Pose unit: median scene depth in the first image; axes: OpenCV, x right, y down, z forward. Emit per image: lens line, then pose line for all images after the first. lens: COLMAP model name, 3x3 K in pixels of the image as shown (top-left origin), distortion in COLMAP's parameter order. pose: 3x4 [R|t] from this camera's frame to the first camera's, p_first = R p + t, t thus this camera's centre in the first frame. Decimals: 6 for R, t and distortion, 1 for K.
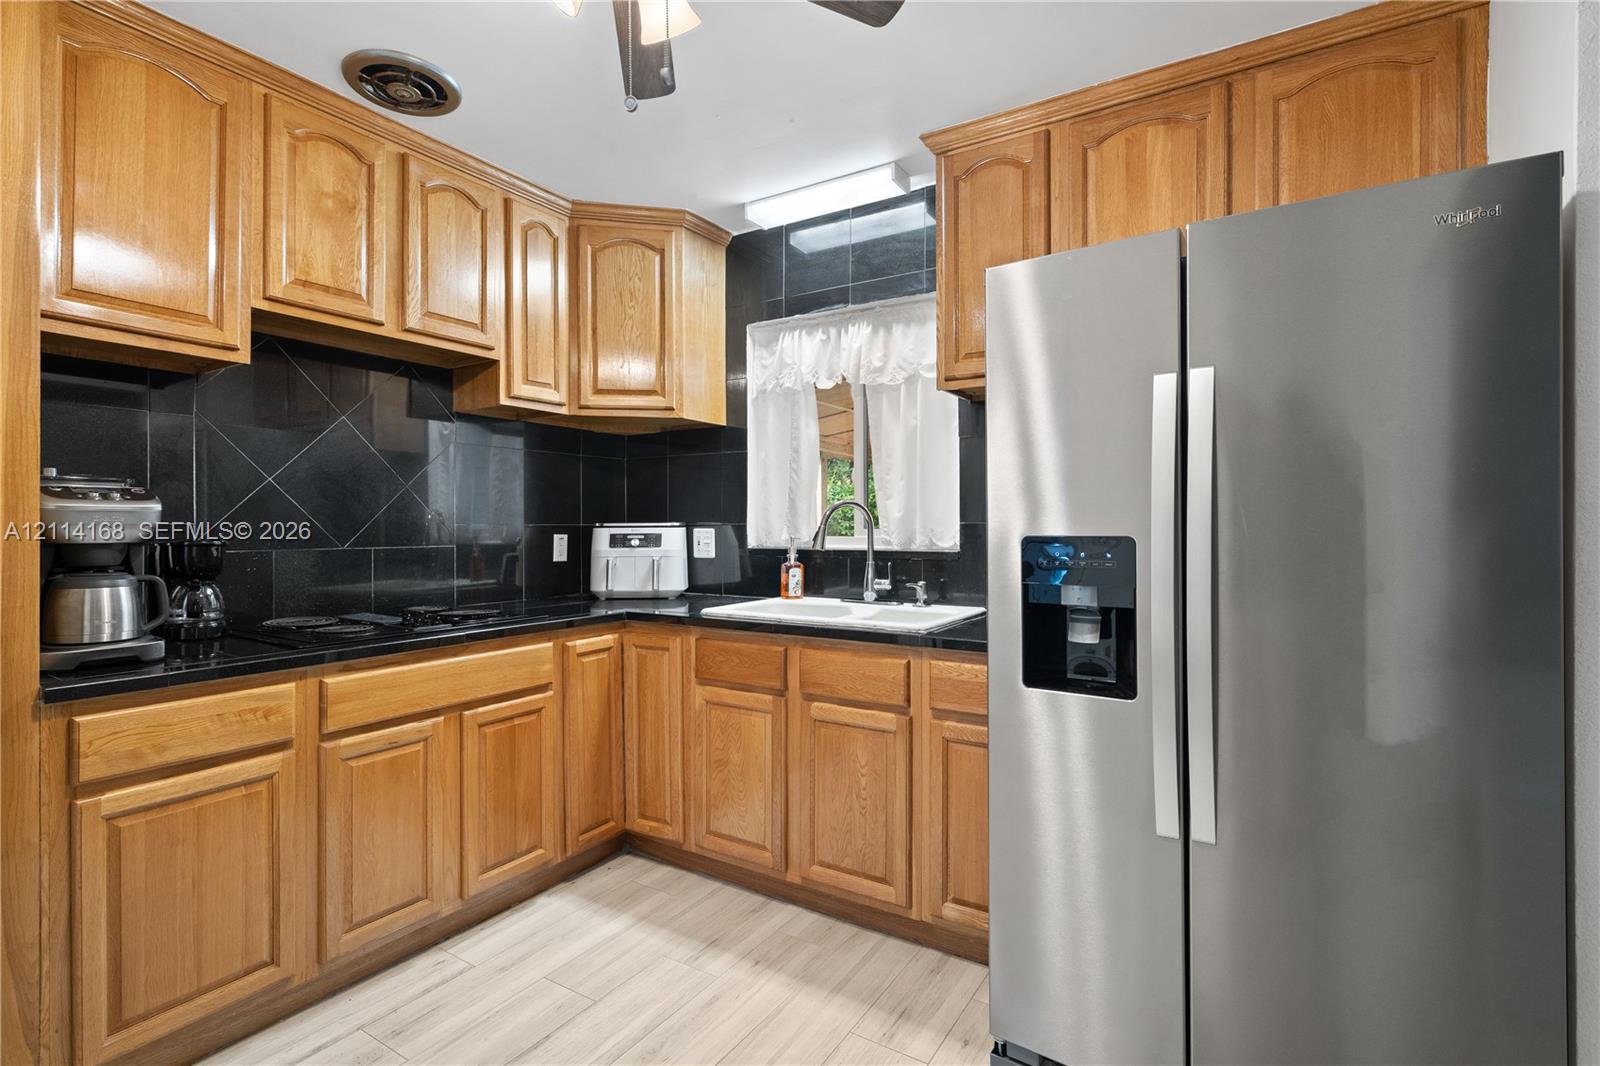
lens RADIAL K [[770.7, 0, 795.3], [0, 770.7, 524.8], [0, 0, 1]] dist [-0.006792, -0.000277]
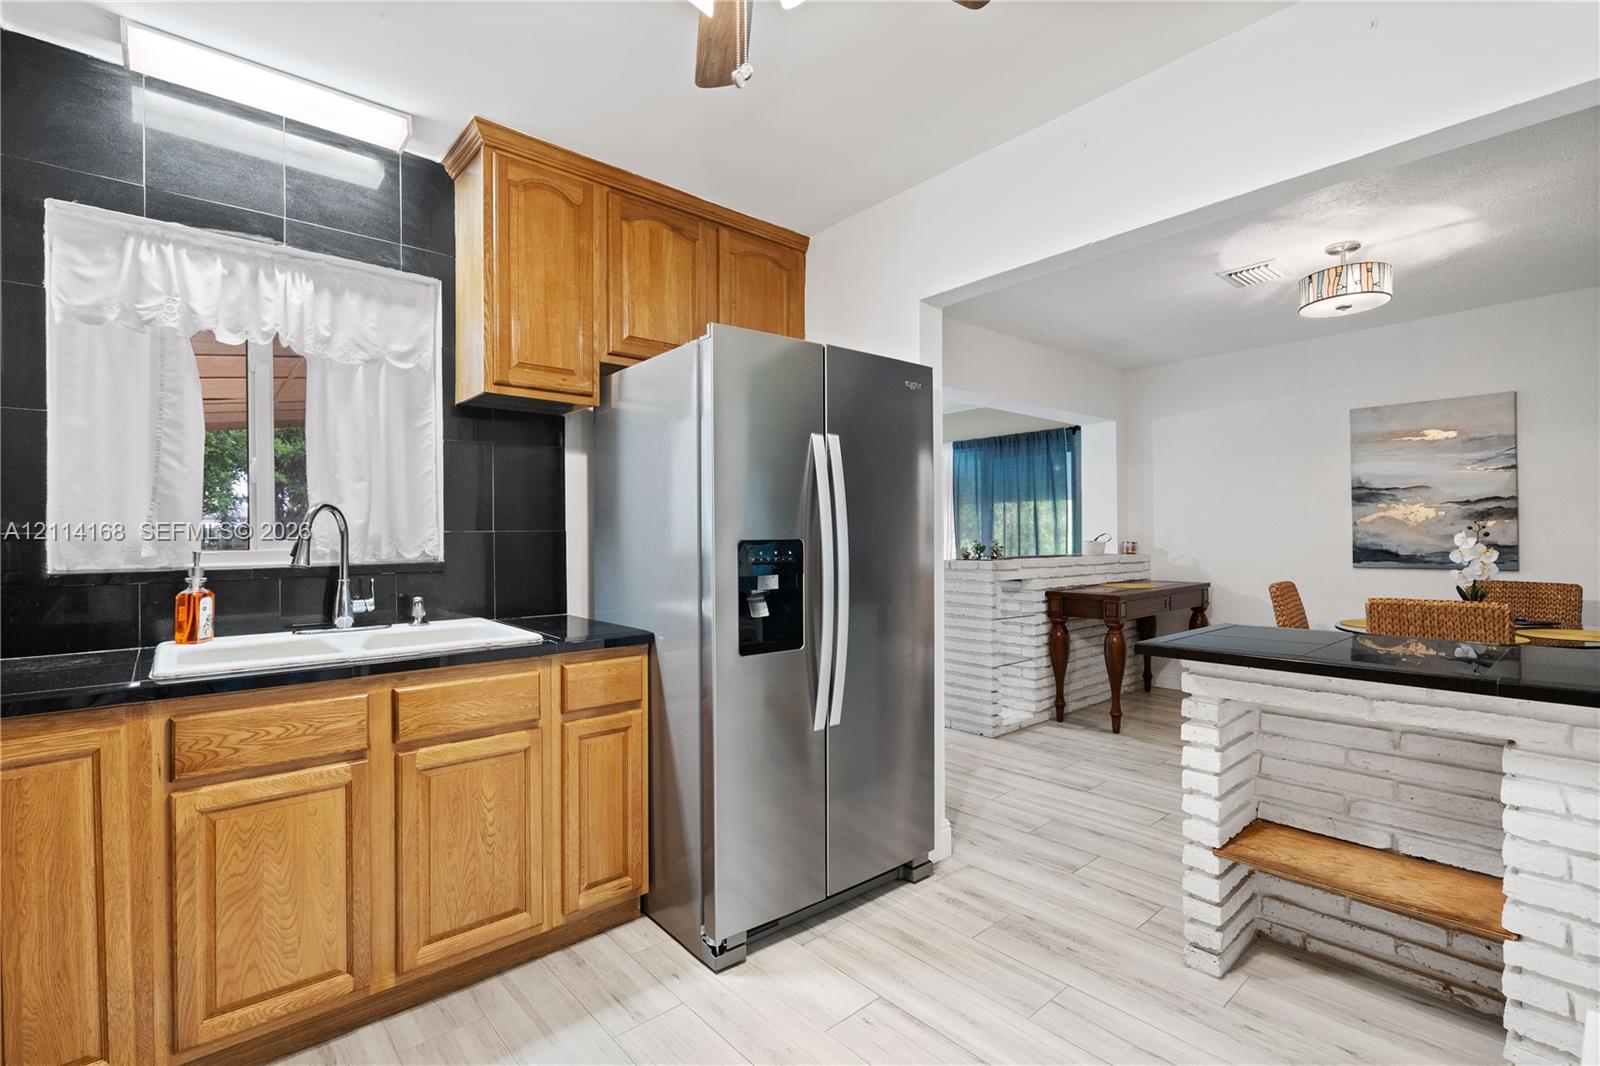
lens RADIAL K [[733.0, 0, 797.5], [0, 733.0, 536.1], [0, 0, 1]] dist [-0.003616, 0.001190]
pose [[0.277935, -0.005685, 0.960583, -0.508814], [0.004972, 0.999978, 0.004479, 0.001480], [-0.960587, 0.003531, 0.277957, 0.329633]]
